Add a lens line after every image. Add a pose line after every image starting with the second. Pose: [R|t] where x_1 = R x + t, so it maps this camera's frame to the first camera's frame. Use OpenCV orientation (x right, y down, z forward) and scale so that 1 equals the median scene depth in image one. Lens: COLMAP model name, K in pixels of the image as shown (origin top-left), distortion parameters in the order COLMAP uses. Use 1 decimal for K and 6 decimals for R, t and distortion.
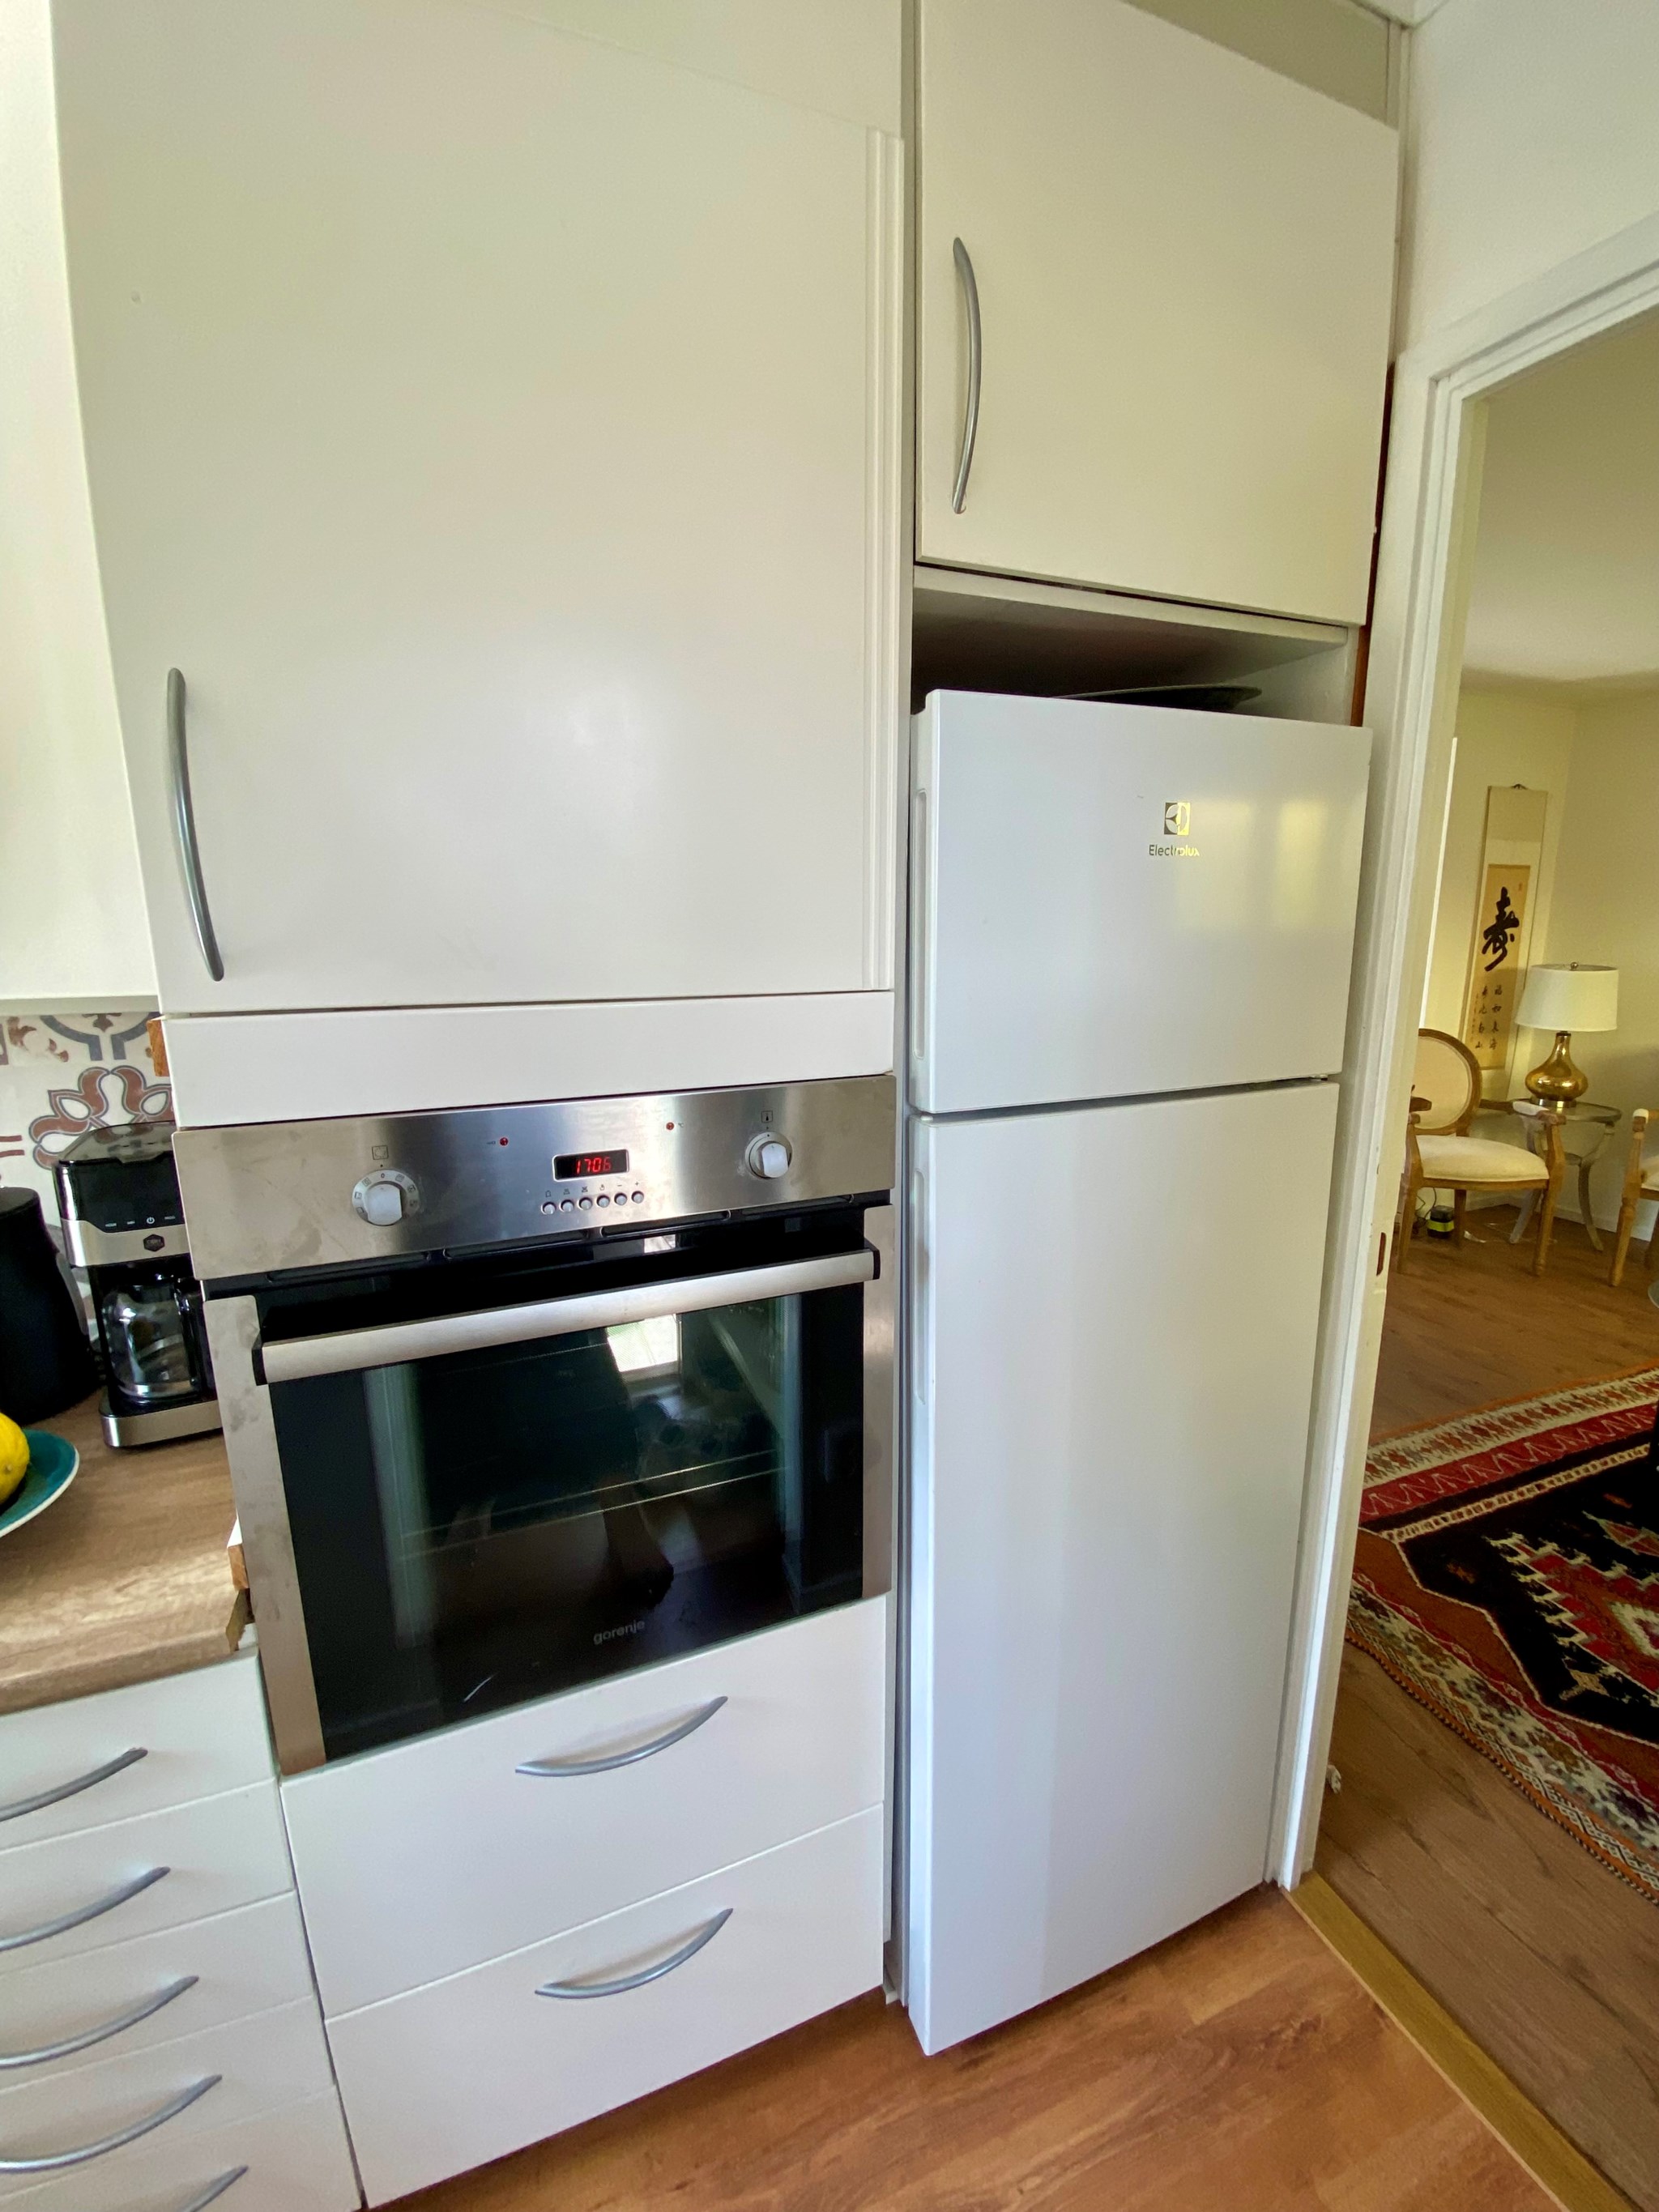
lens RADIAL K [[894.0, 0, 786.2], [0, 894.0, 1090.9], [0, 0, 1]] dist [0.006963, -0.013397]
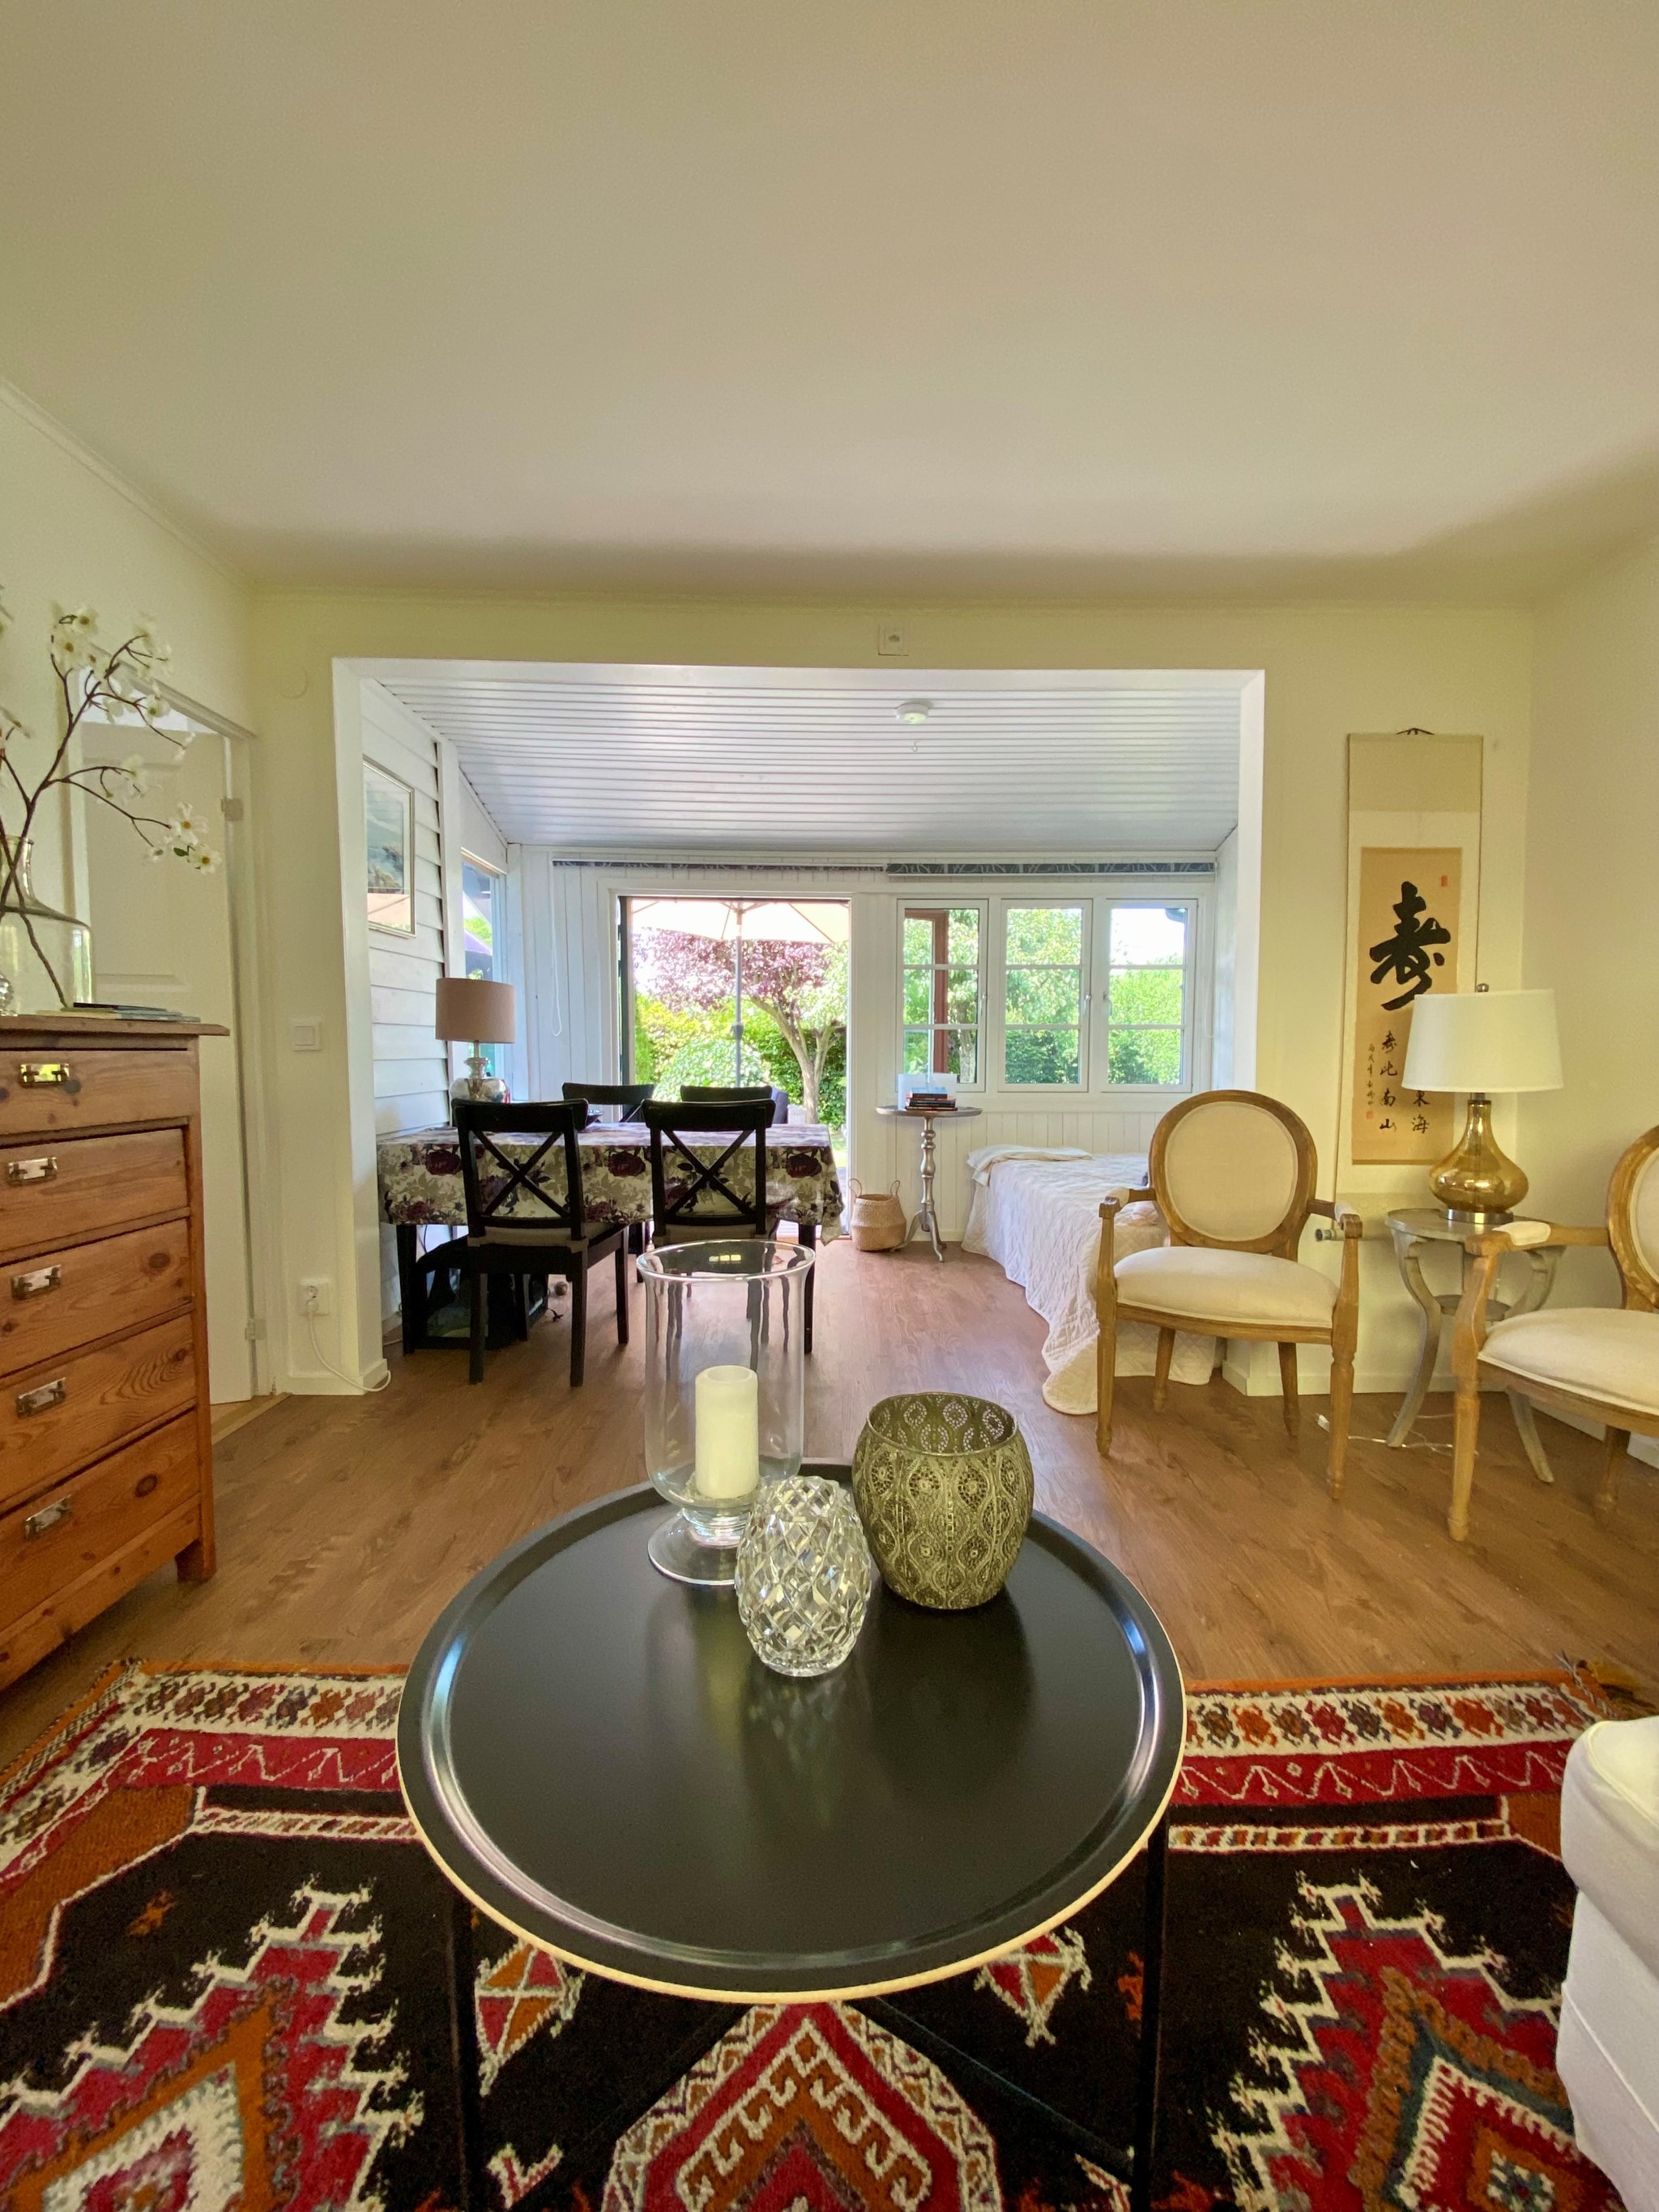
lens RADIAL K [[894.0, 0, 824.3], [0, 894.0, 1093.0], [0, 0, 1]] dist [0.006963, -0.013397]
pose [[0.938749, 0.024640, -0.343719, 1.066292], [-0.074802, 0.988228, -0.133453, 0.072069], [0.336384, 0.150990, 0.929542, 0.460501]]
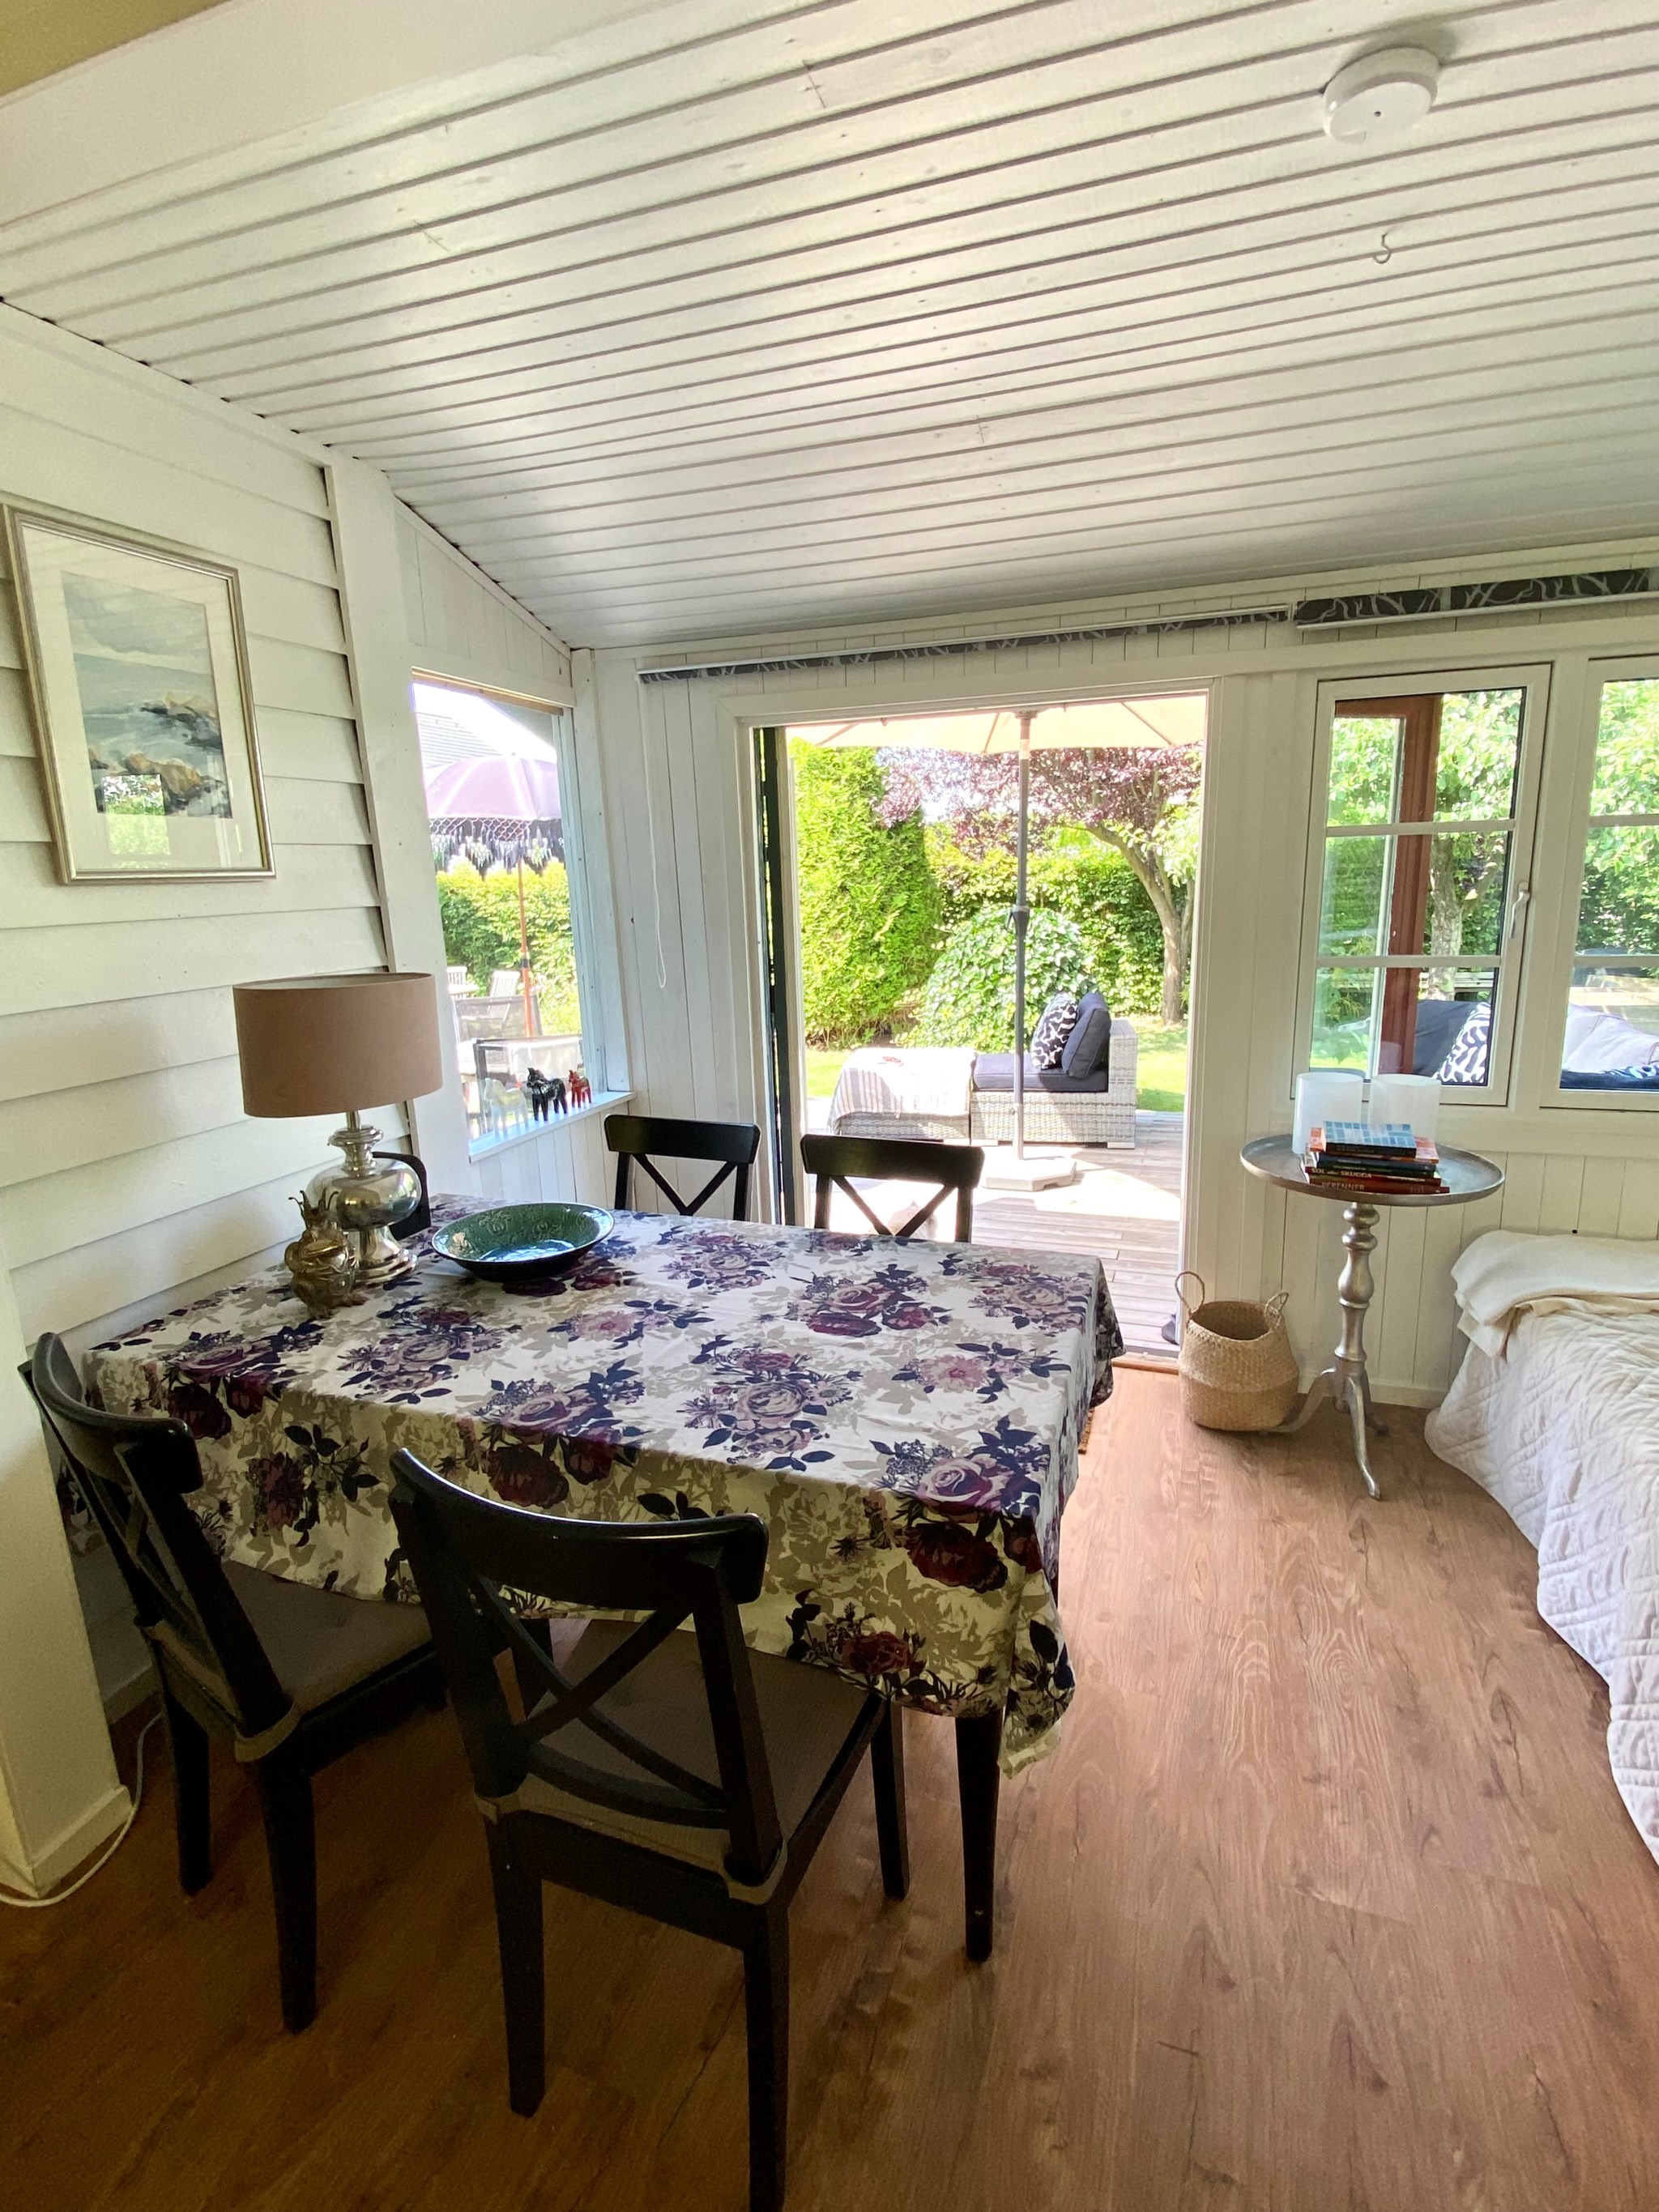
lens RADIAL K [[1034.4, 0, 816.5], [0, 1034.4, 1088.1], [0, 0, 1]] dist [-0.006168, -0.002312]
pose [[0.756820, 0.114747, -0.643472, 0.855105], [-0.098110, 0.993259, 0.061731, -0.246641], [0.646218, 0.016412, 0.762976, 1.195825]]
